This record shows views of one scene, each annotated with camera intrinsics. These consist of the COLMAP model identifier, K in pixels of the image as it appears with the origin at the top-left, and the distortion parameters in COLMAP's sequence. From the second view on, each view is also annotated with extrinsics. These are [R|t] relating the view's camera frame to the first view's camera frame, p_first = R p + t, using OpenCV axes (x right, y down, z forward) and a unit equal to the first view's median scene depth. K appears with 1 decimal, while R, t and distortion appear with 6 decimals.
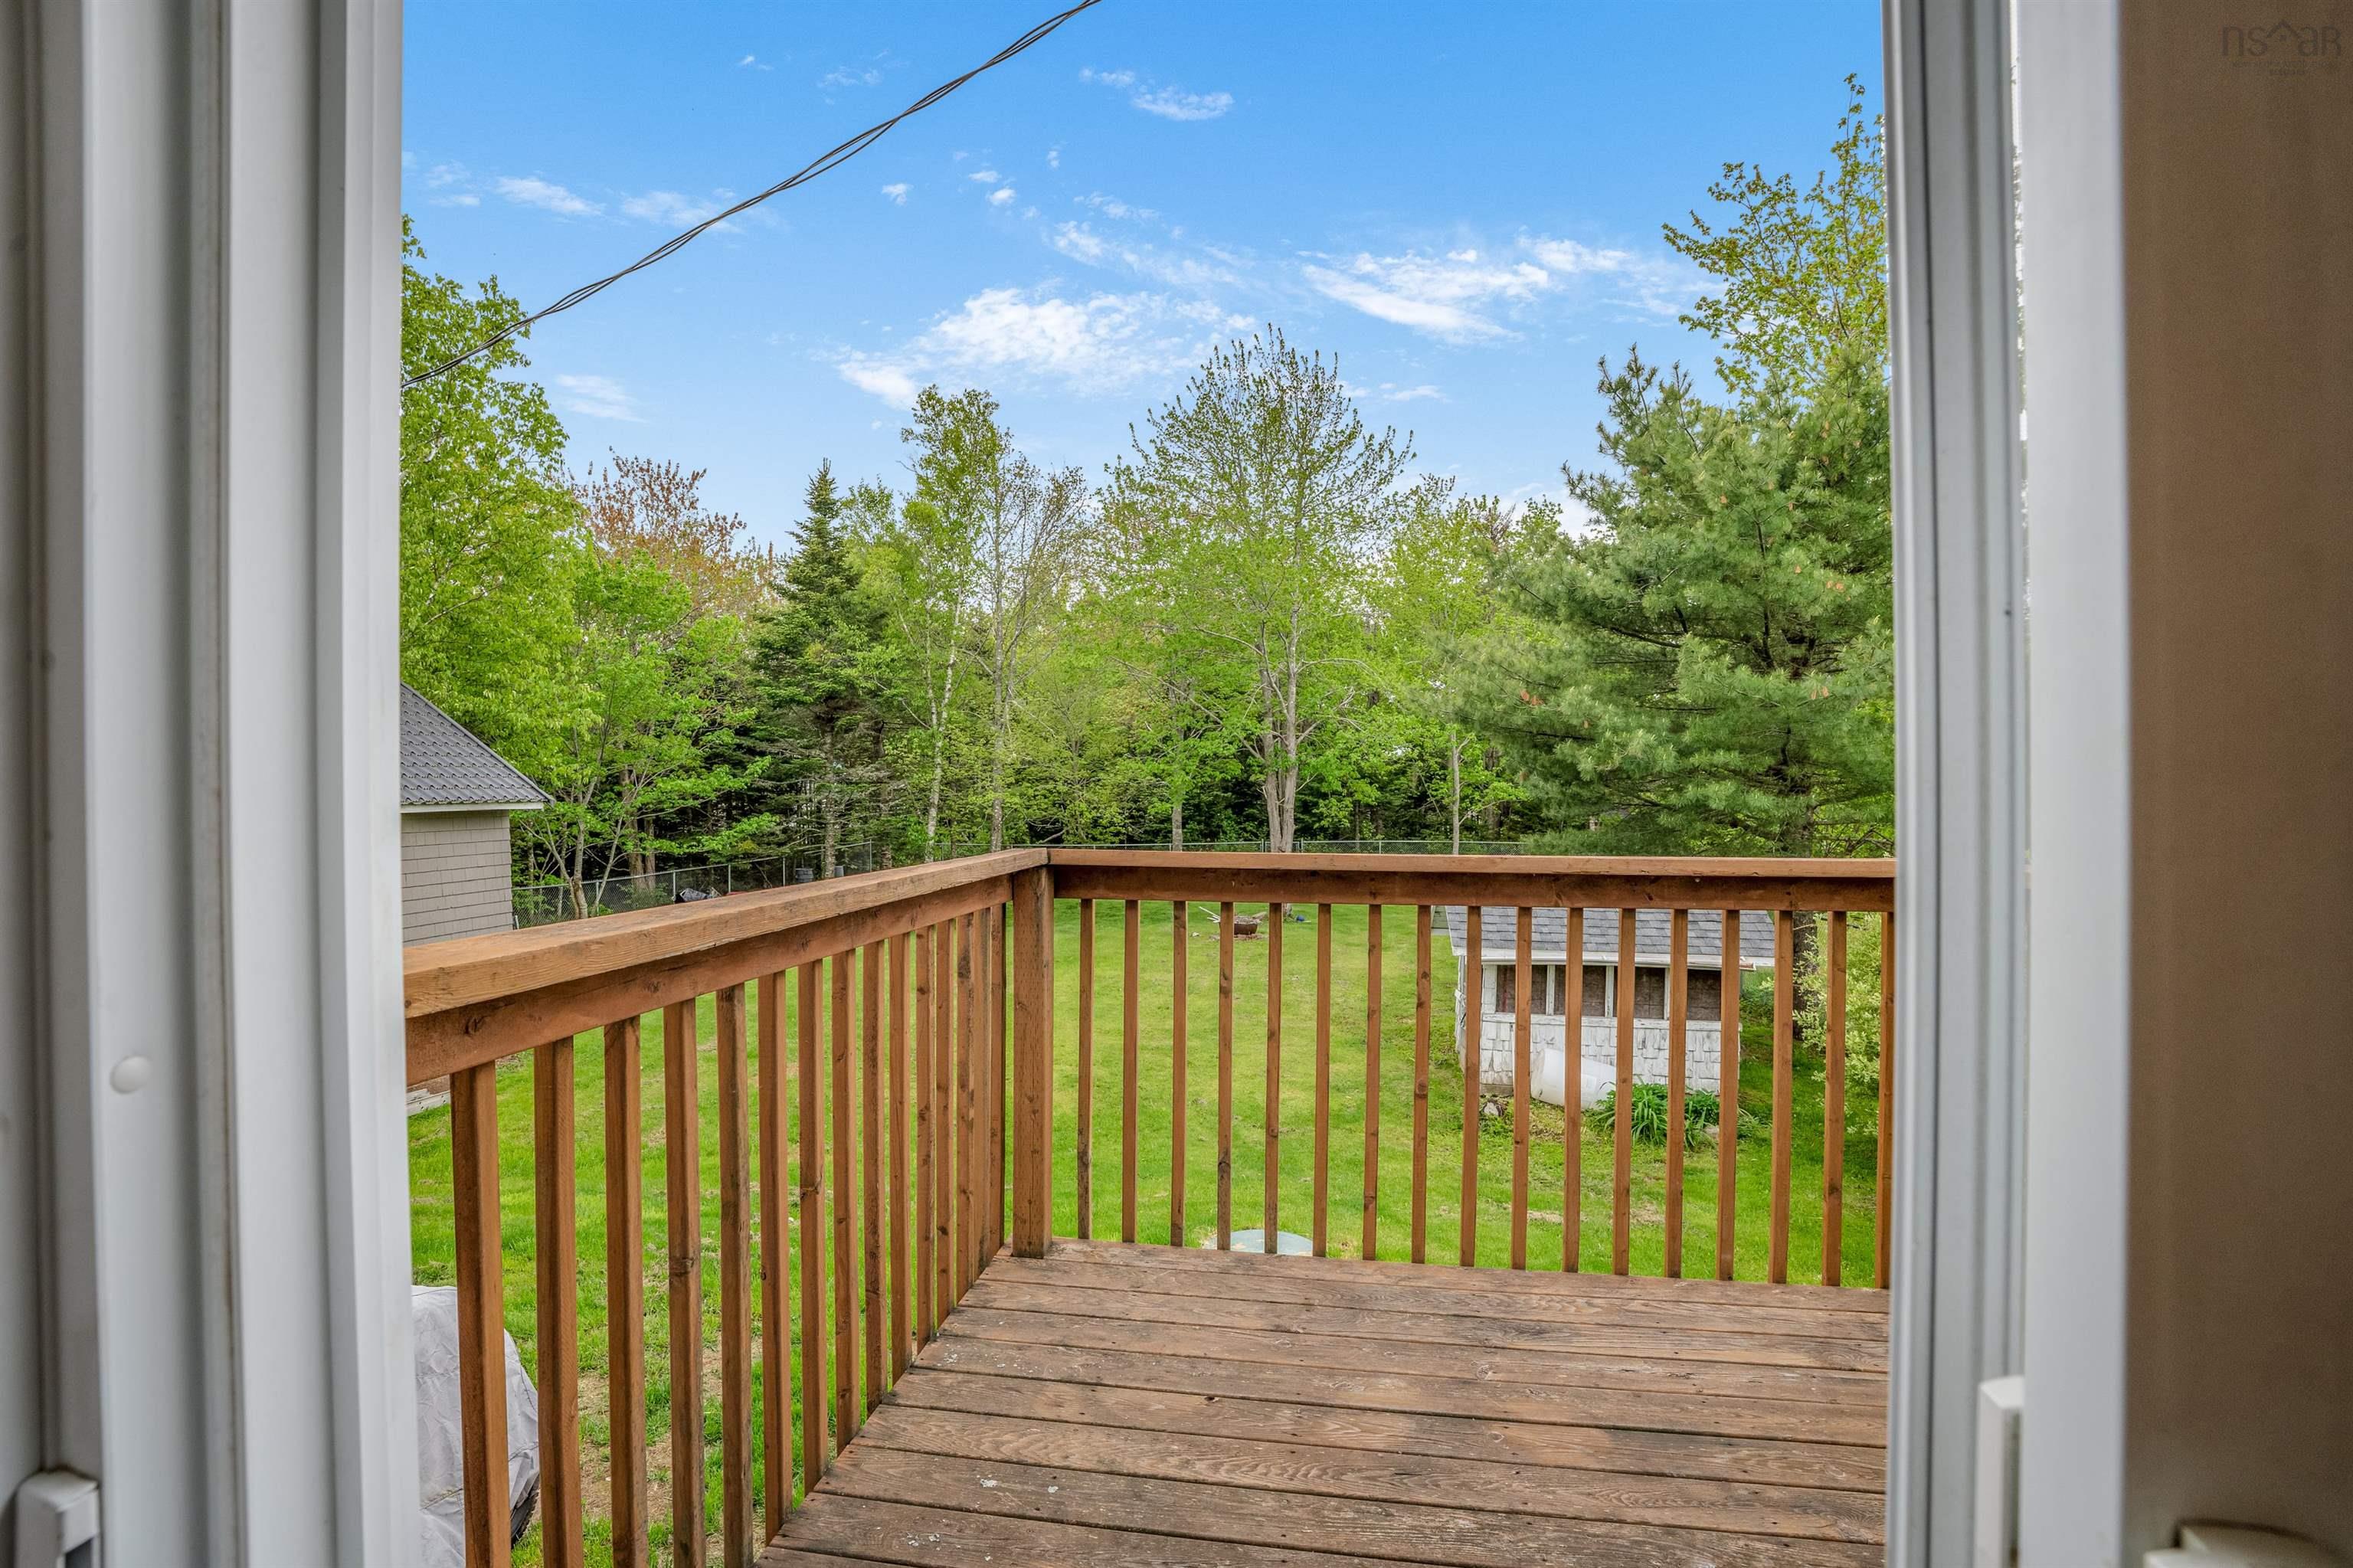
lens RADIAL K [[1120.1, 0, 1172.0], [0, 1120.1, 773.1], [0, 0, 1]] dist [-0.037969, 0.014792]
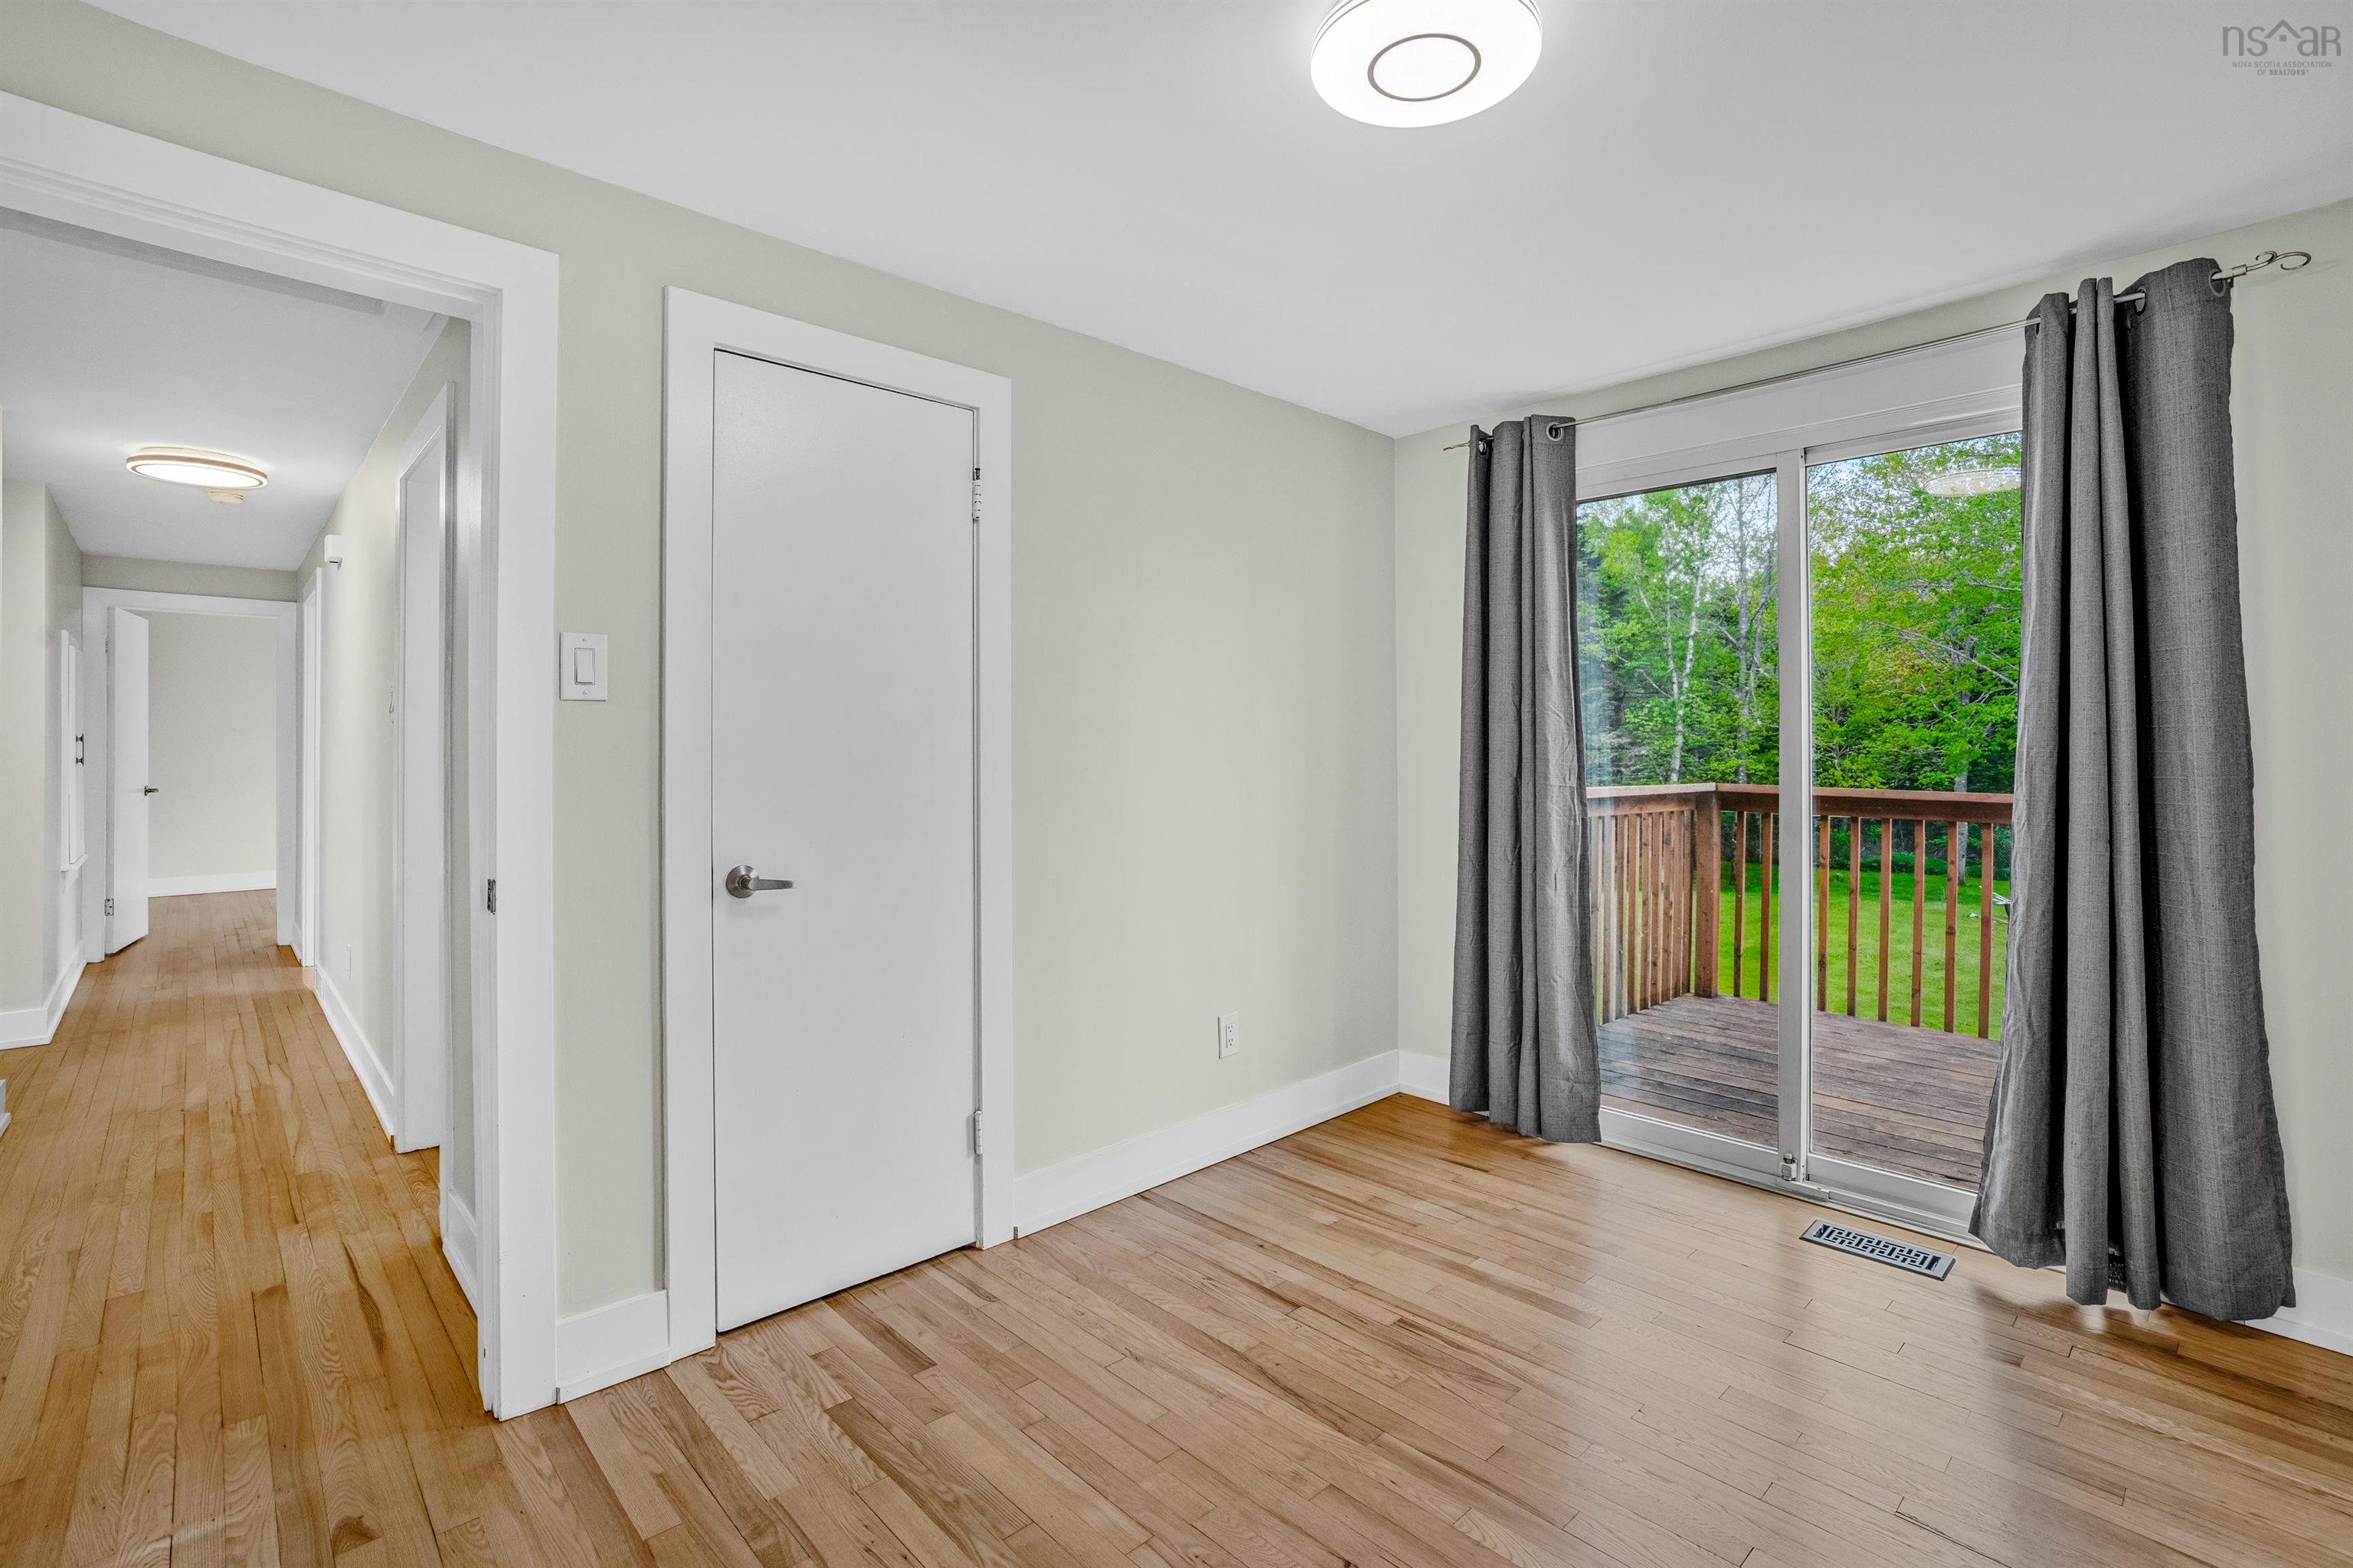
lens RADIAL K [[1120.1, 0, 1148.5], [0, 1120.1, 732.3], [0, 0, 1]] dist [-0.037969, 0.014792]
pose [[0.792007, -0.001566, -0.610510, 0.033080], [-0.002125, 0.999984, -0.005322, -0.000670], [0.610508, 0.005512, 0.791991, -0.129310]]
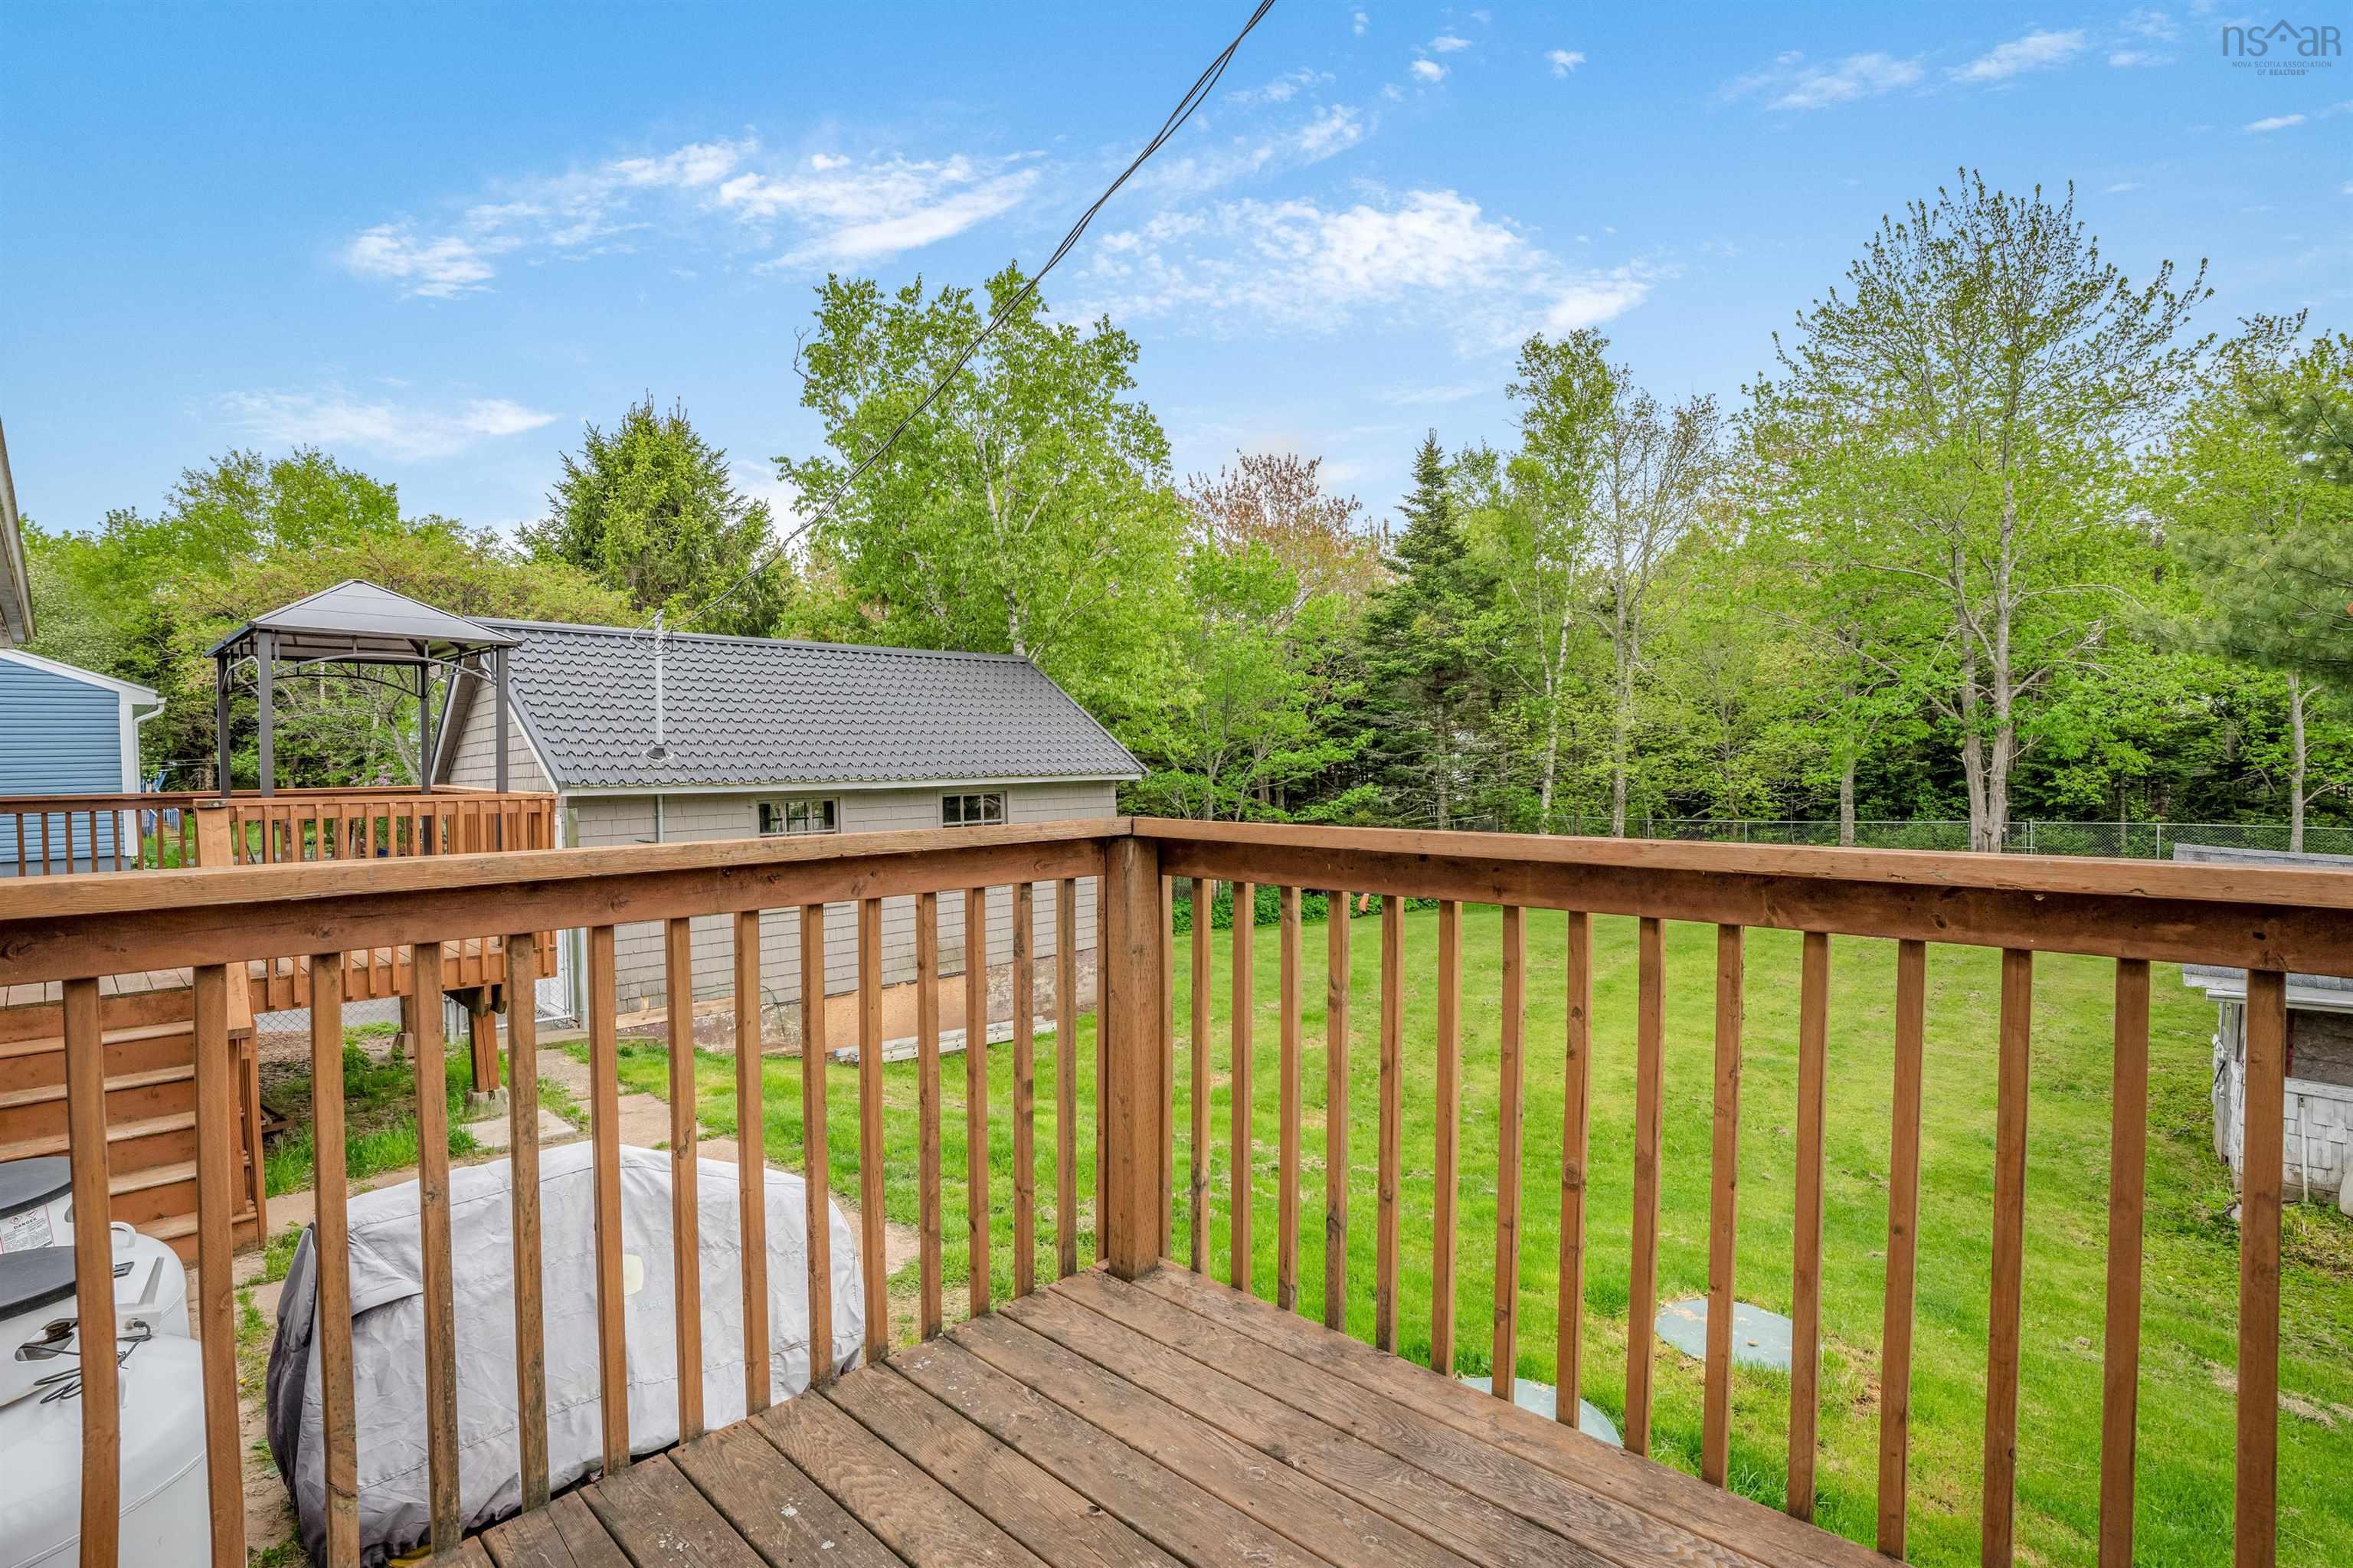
lens RADIAL K [[1120.1, 0, 1185.8], [0, 1120.1, 769.9], [0, 0, 1]] dist [-0.037969, 0.014792]
pose [[0.838759, -0.002344, -0.544498, 0.047236], [0.014529, 0.999731, 0.018078, 0.001869], [0.544309, -0.023074, 0.838568, 0.034971]]
